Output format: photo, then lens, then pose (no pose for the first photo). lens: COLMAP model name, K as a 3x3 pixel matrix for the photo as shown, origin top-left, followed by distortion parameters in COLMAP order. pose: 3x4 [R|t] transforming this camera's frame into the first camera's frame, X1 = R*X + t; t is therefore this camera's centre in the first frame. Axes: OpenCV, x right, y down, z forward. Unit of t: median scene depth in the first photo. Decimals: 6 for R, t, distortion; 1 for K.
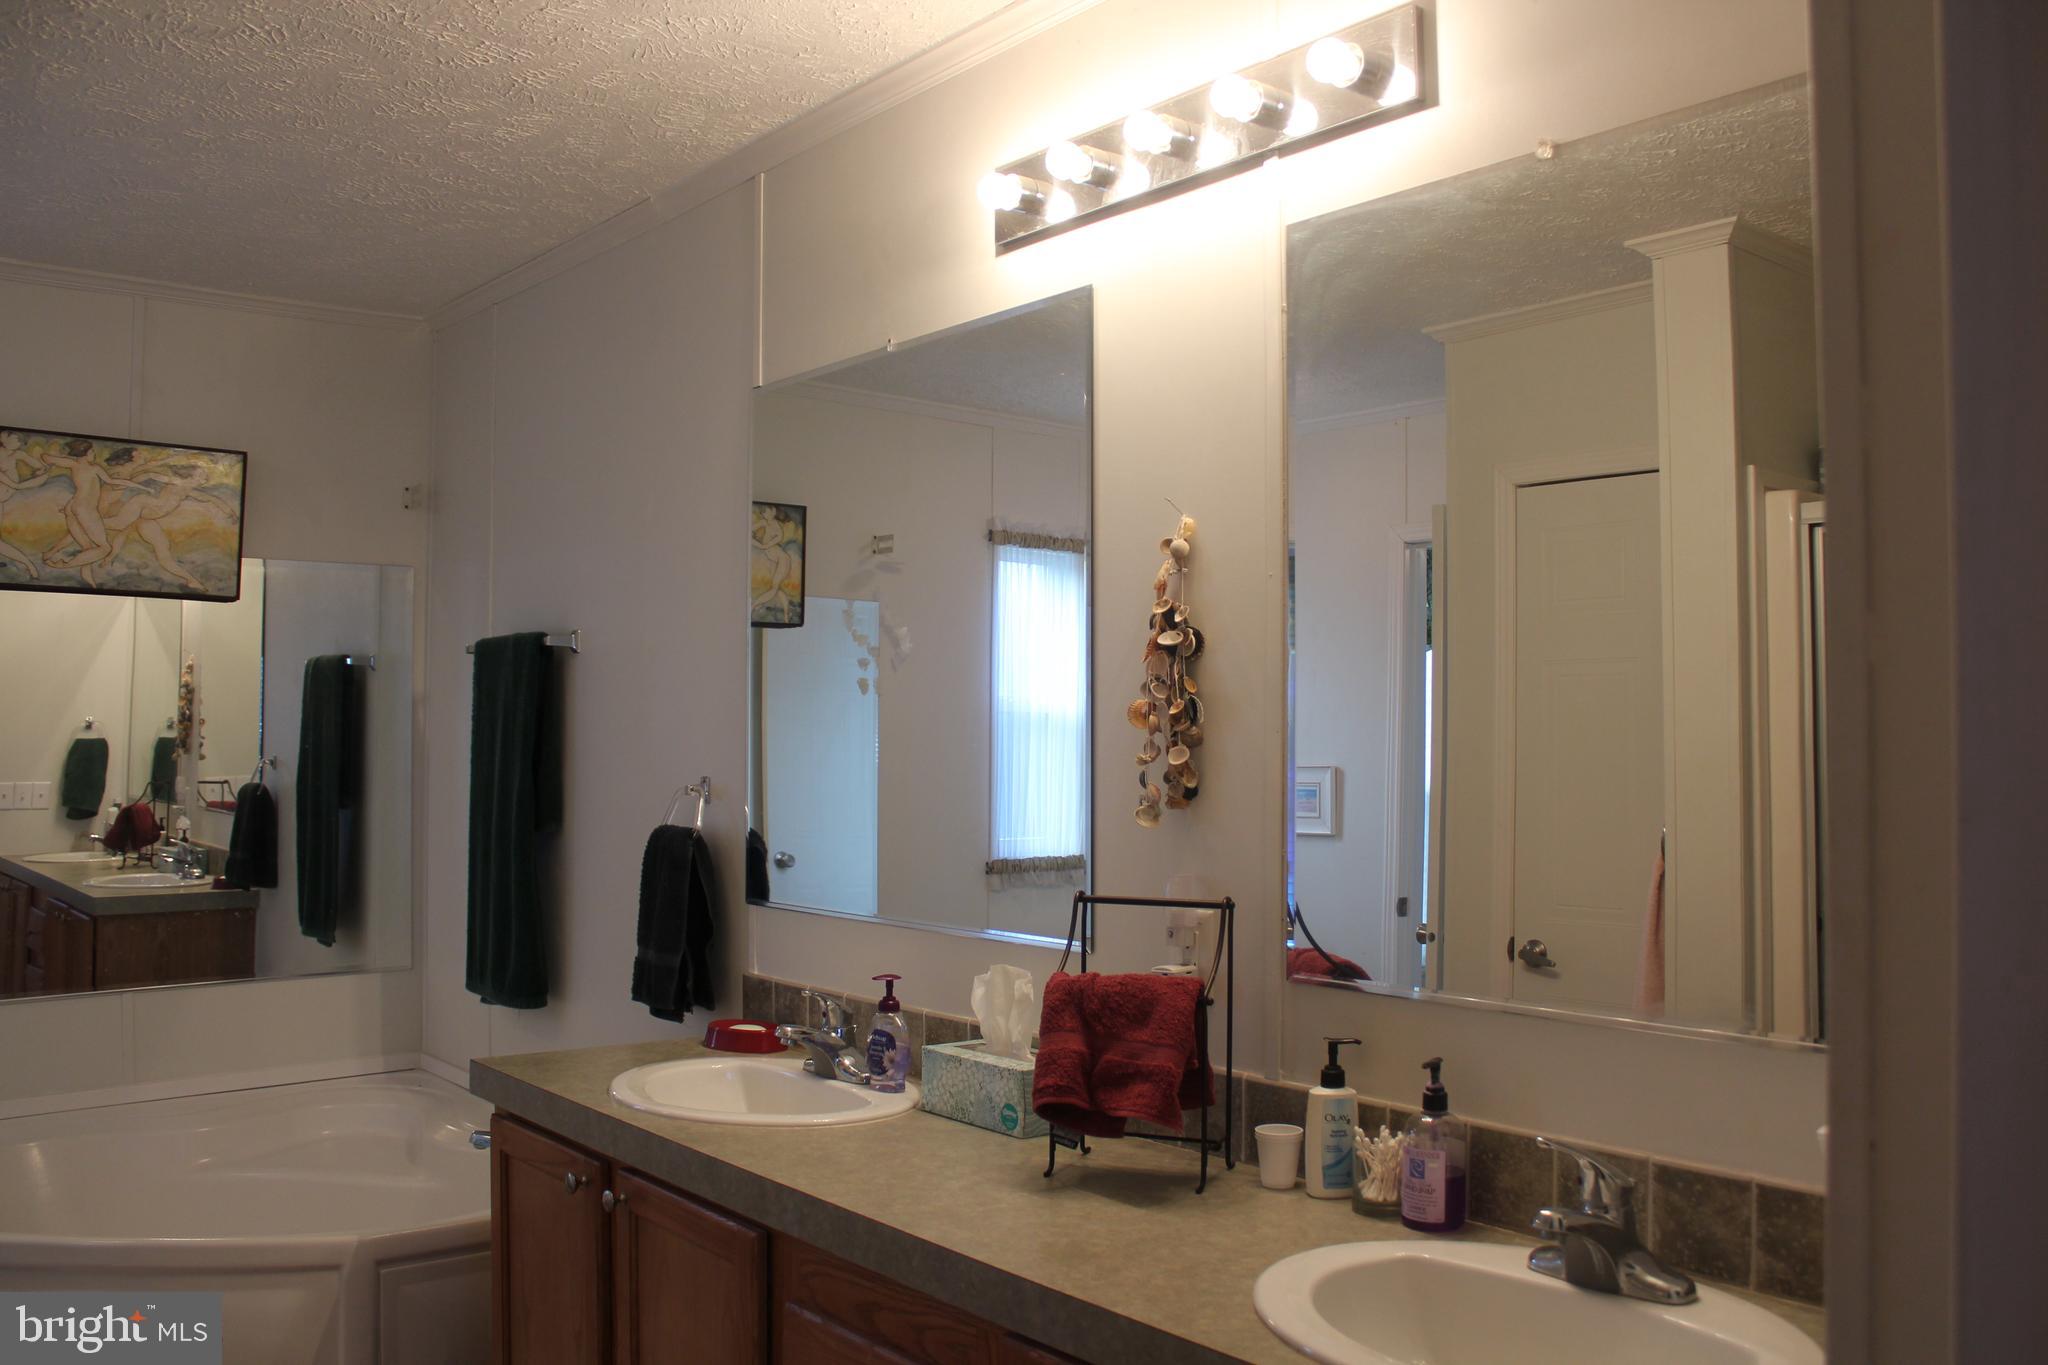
lens RADIAL K [[1700.7, 0, 1024.0], [0, 1700.7, 682.5], [0, 0, 1]] dist [-0.166430, 0.152715]
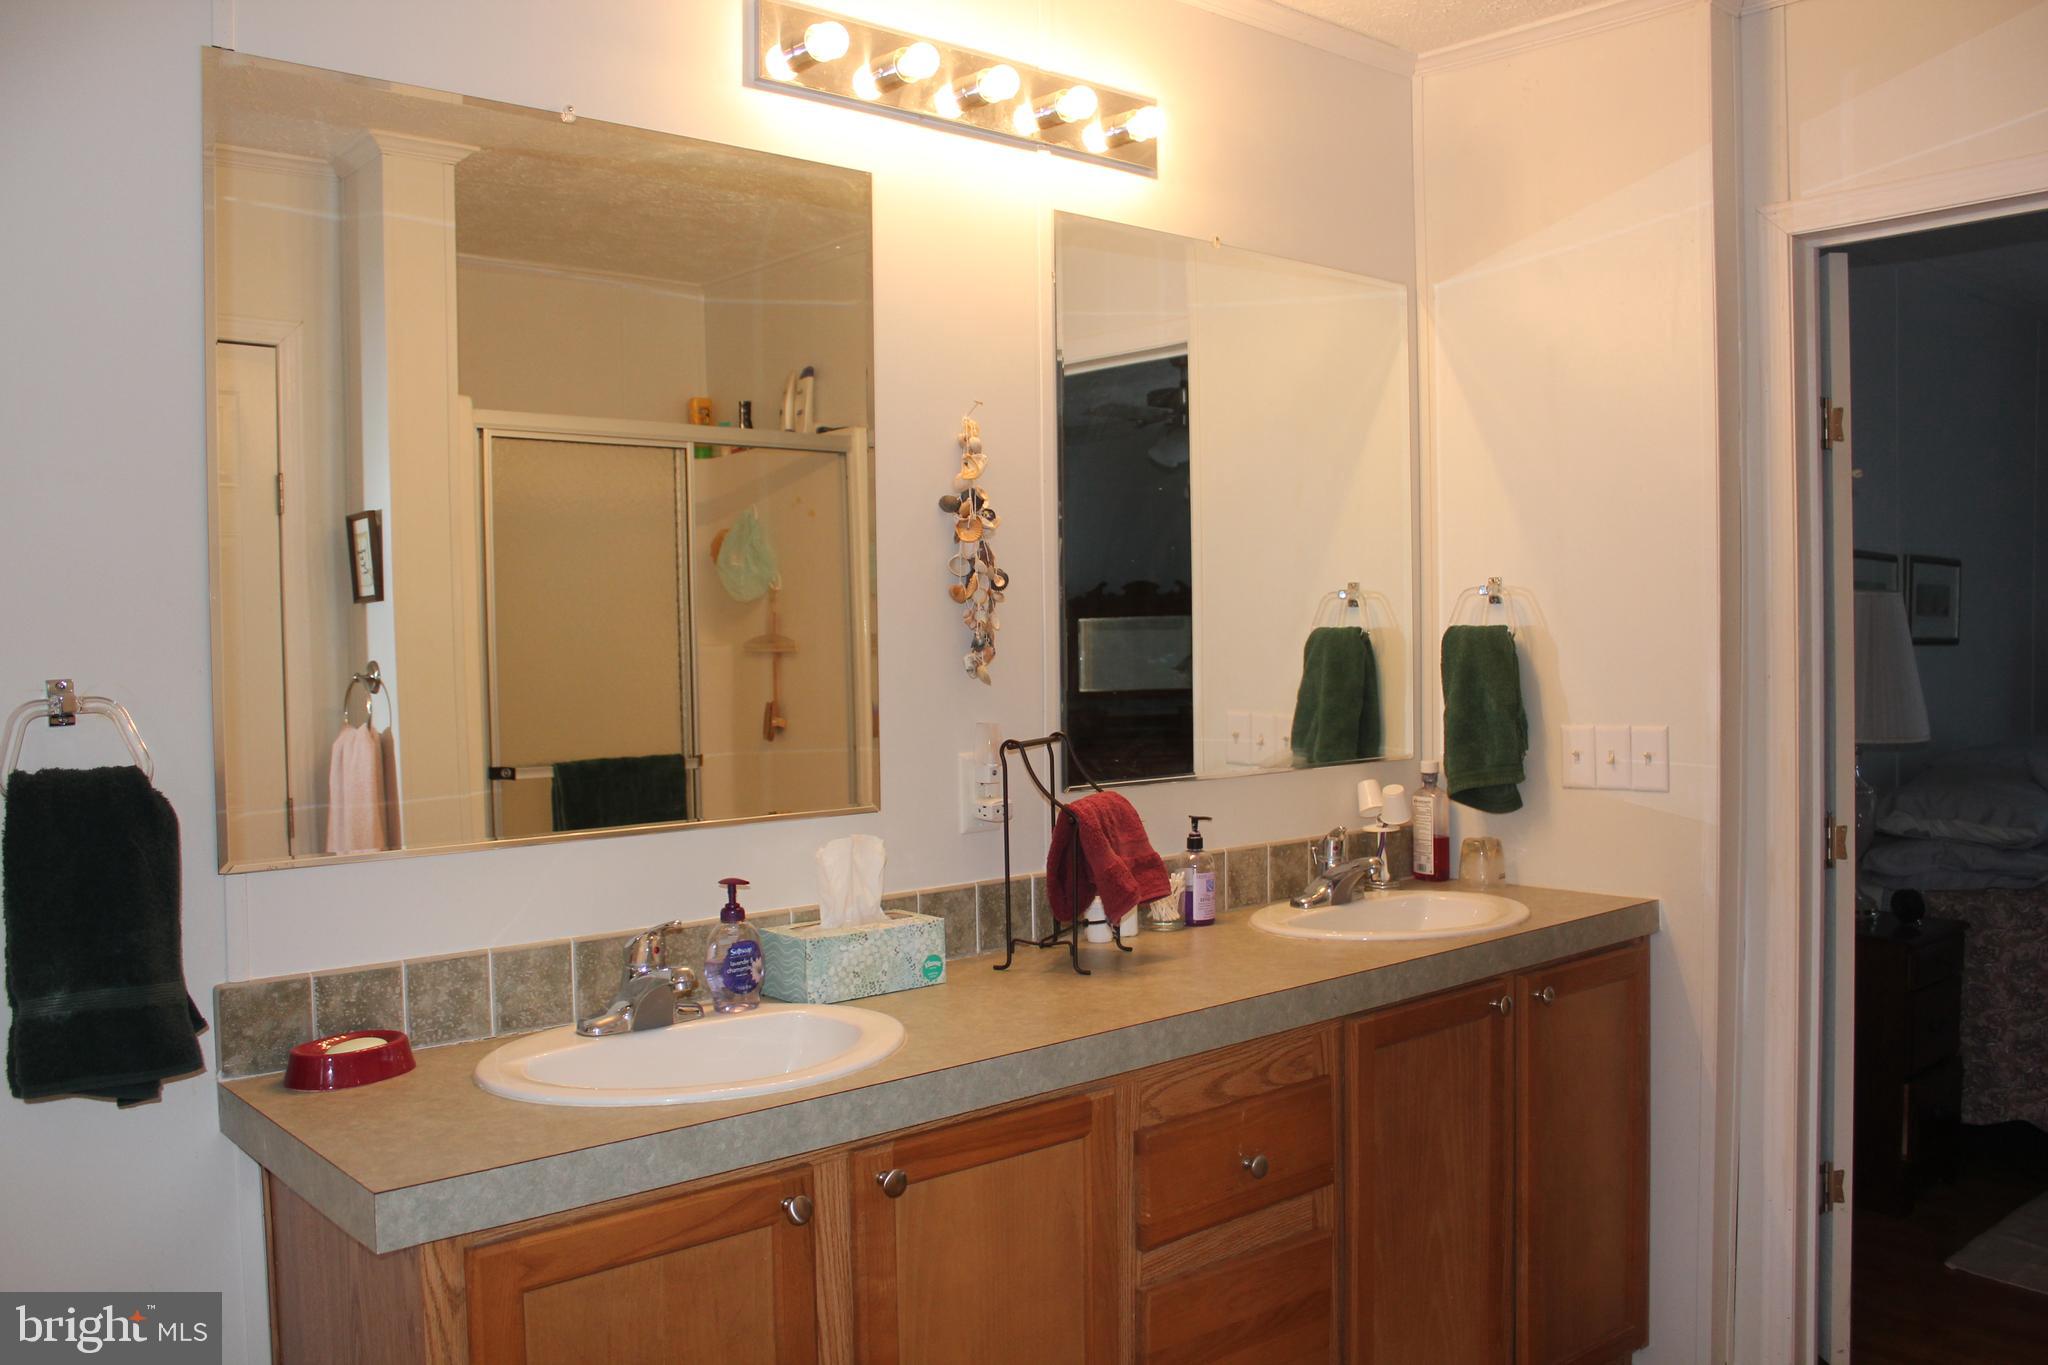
lens RADIAL K [[1700.7, 0, 1024.0], [0, 1700.7, 682.5], [0, 0, 1]] dist [-0.166430, 0.152715]
pose [[-0.035275, -0.033949, 0.998801, -1.050951], [-0.022740, 0.999191, 0.033159, 0.044032], [-0.999119, -0.021543, -0.036018, 0.977434]]
